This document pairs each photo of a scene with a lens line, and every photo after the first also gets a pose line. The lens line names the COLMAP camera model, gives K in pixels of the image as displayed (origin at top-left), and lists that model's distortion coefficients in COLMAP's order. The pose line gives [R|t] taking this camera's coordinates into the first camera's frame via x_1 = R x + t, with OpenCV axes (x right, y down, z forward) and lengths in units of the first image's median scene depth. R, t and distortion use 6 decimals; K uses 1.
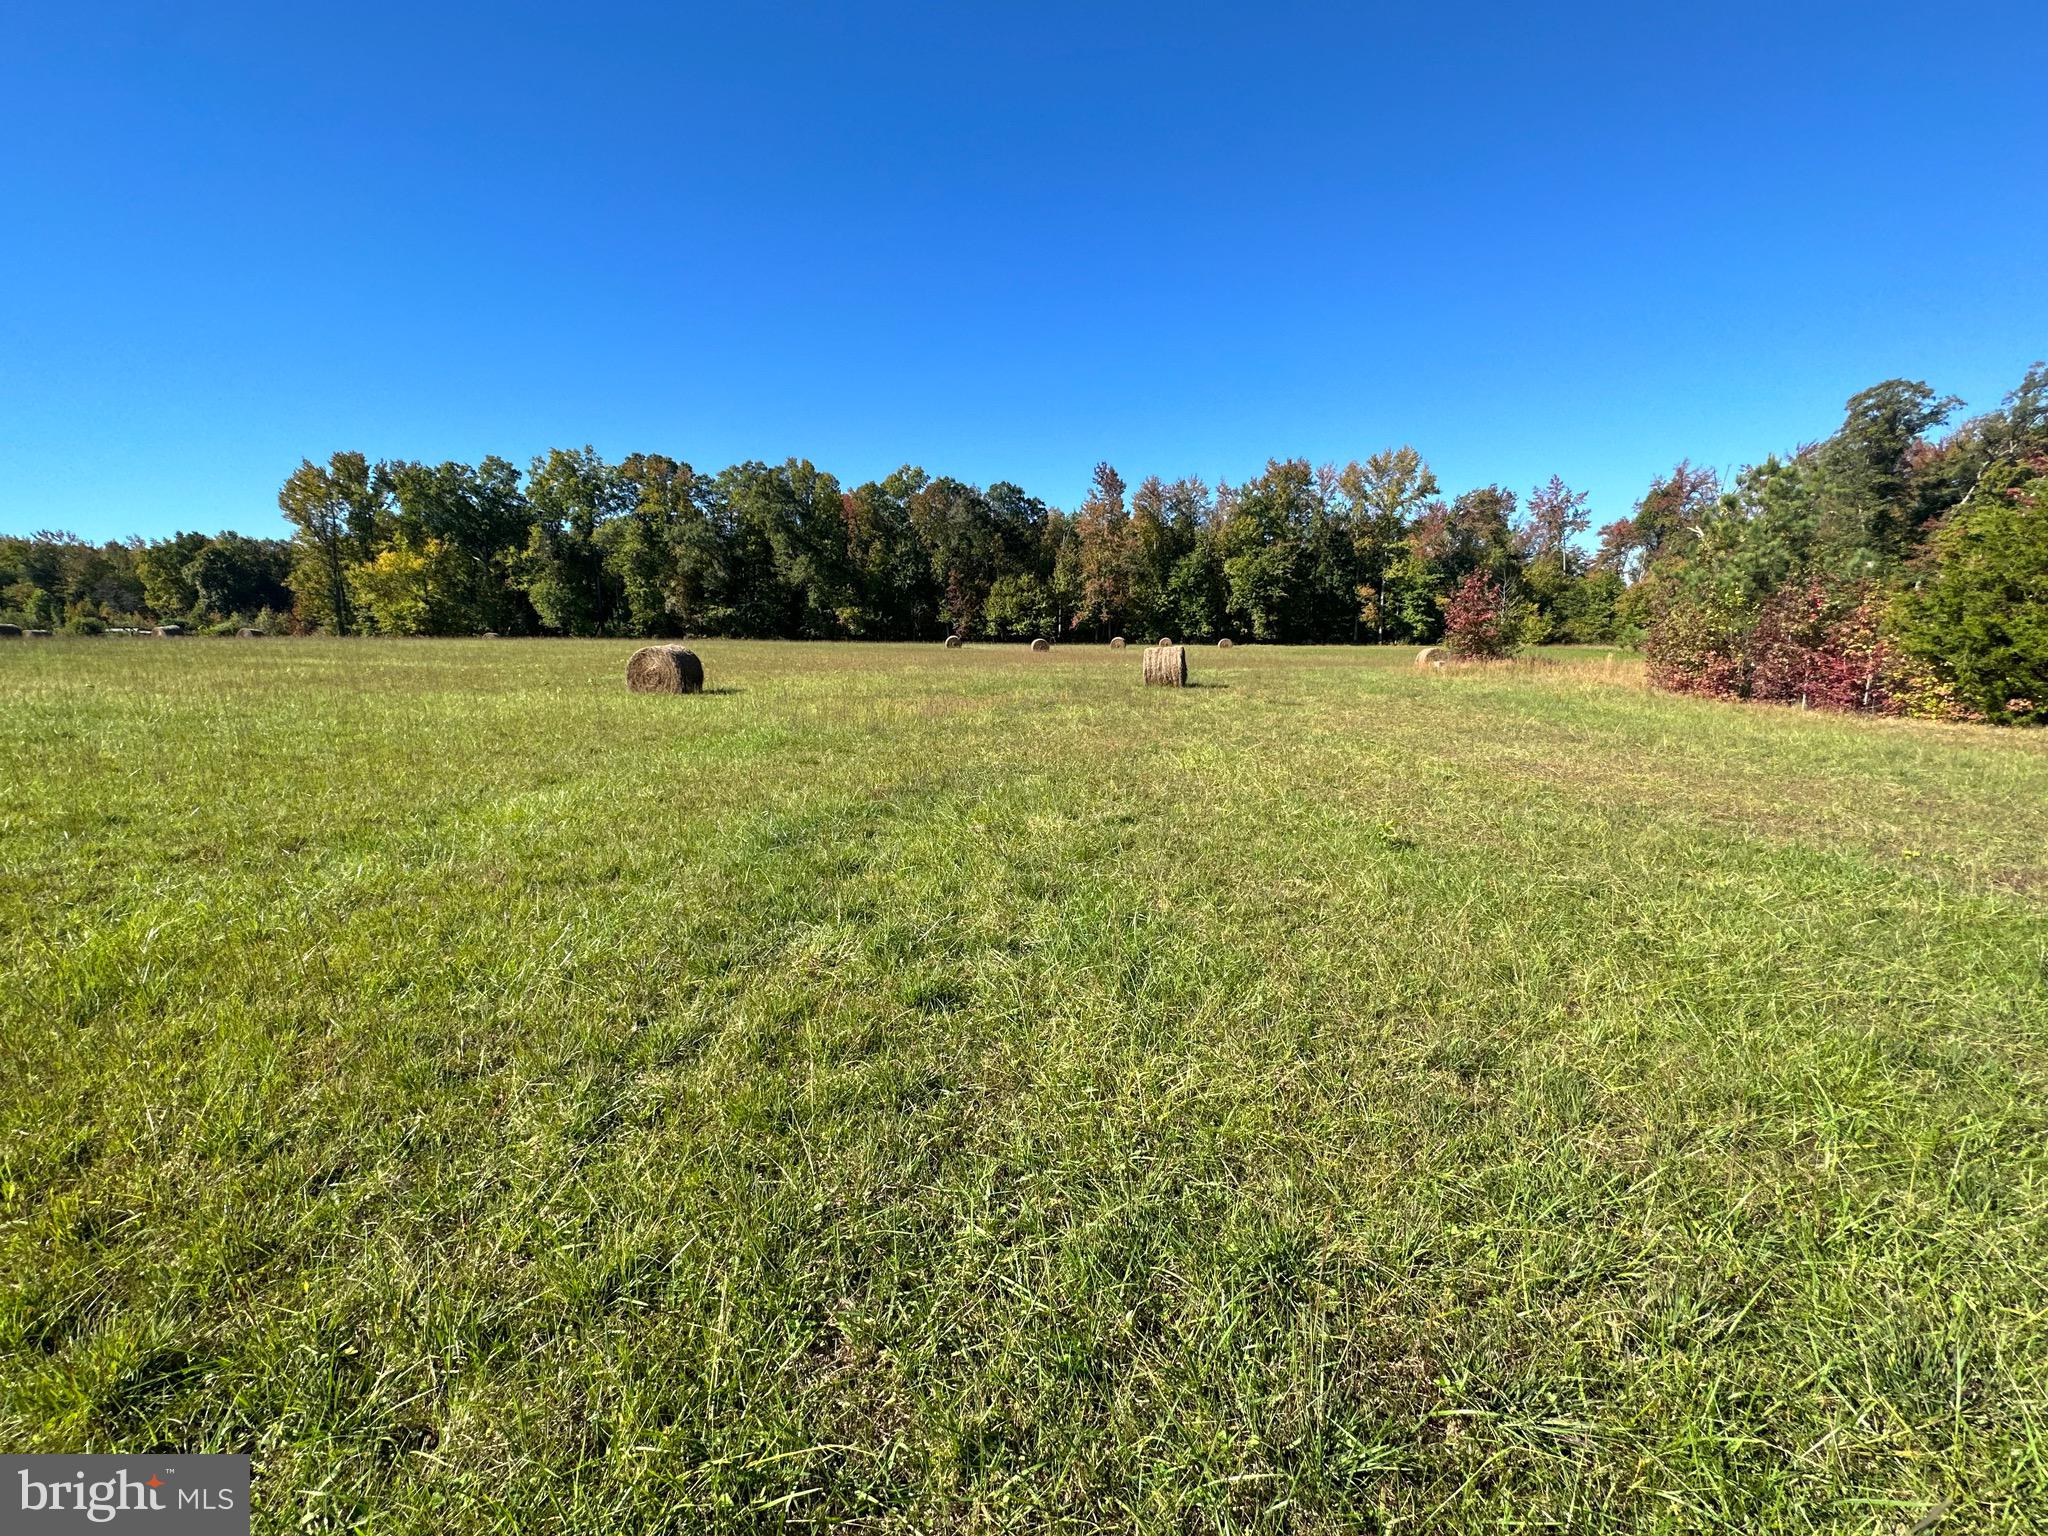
lens RADIAL K [[811.8, 0, 1019.7], [0, 811.8, 770.7], [0, 0, 1]] dist [-0.004070, -0.000402]
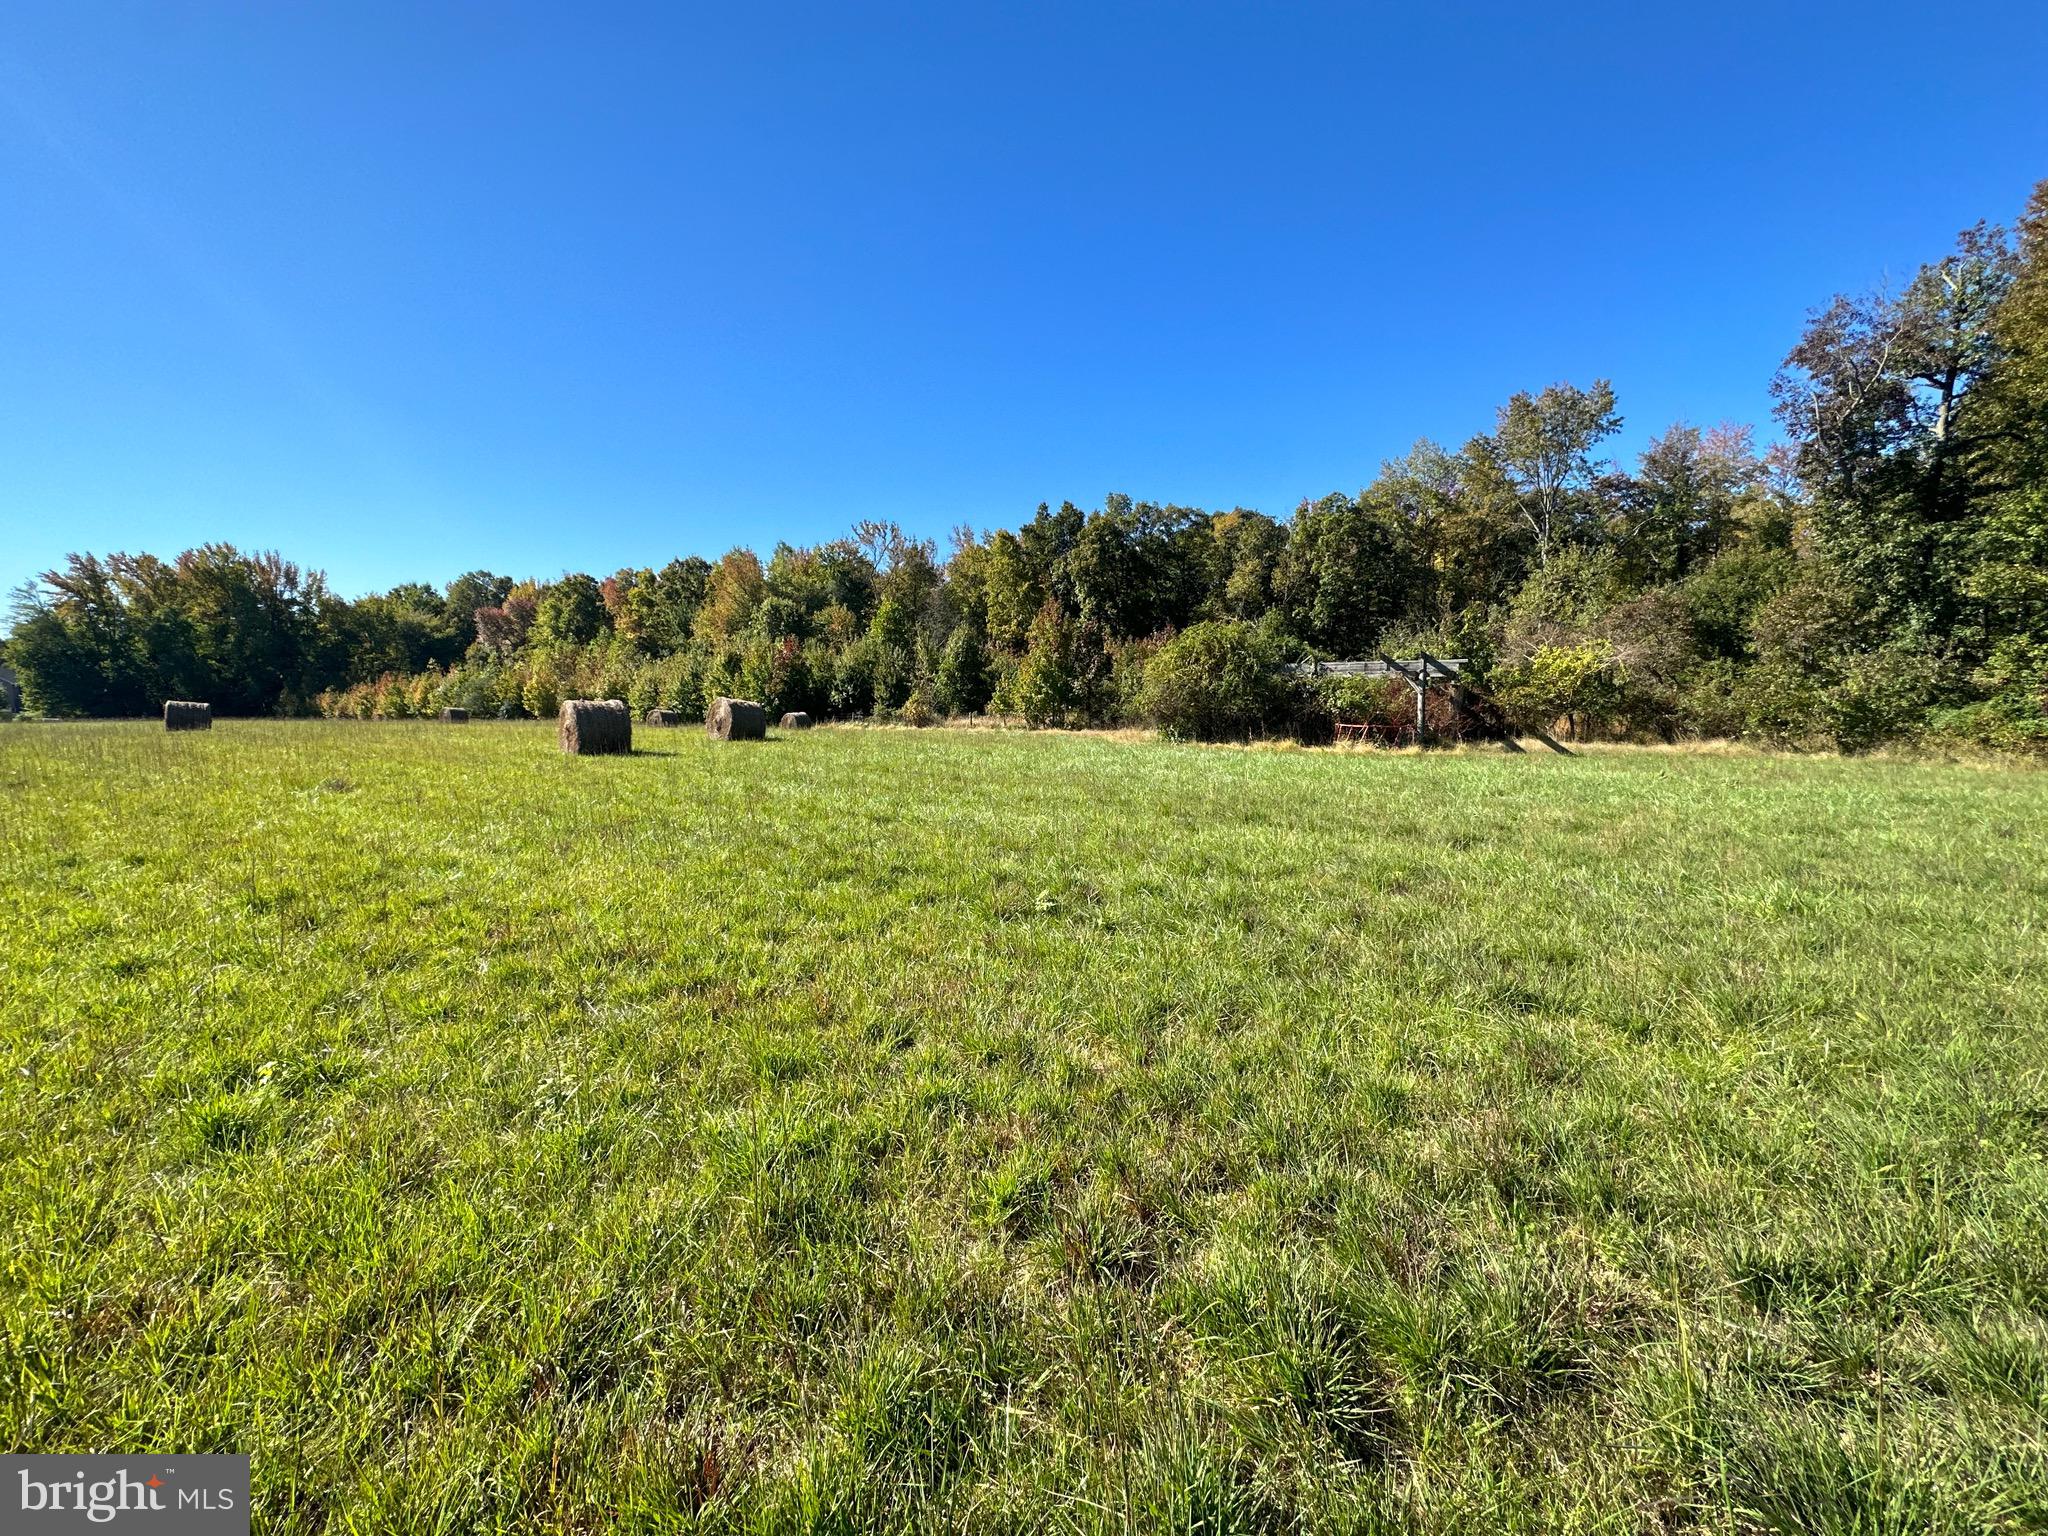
lens RADIAL K [[811.8, 0, 1019.7], [0, 811.8, 770.7], [0, 0, 1]] dist [-0.004070, -0.000402]
pose [[0.858688, 0.054566, -0.509586, -3.917932], [-0.088236, 0.995209, -0.042118, -0.435423], [0.504846, 0.081130, 0.859388, 2.672287]]
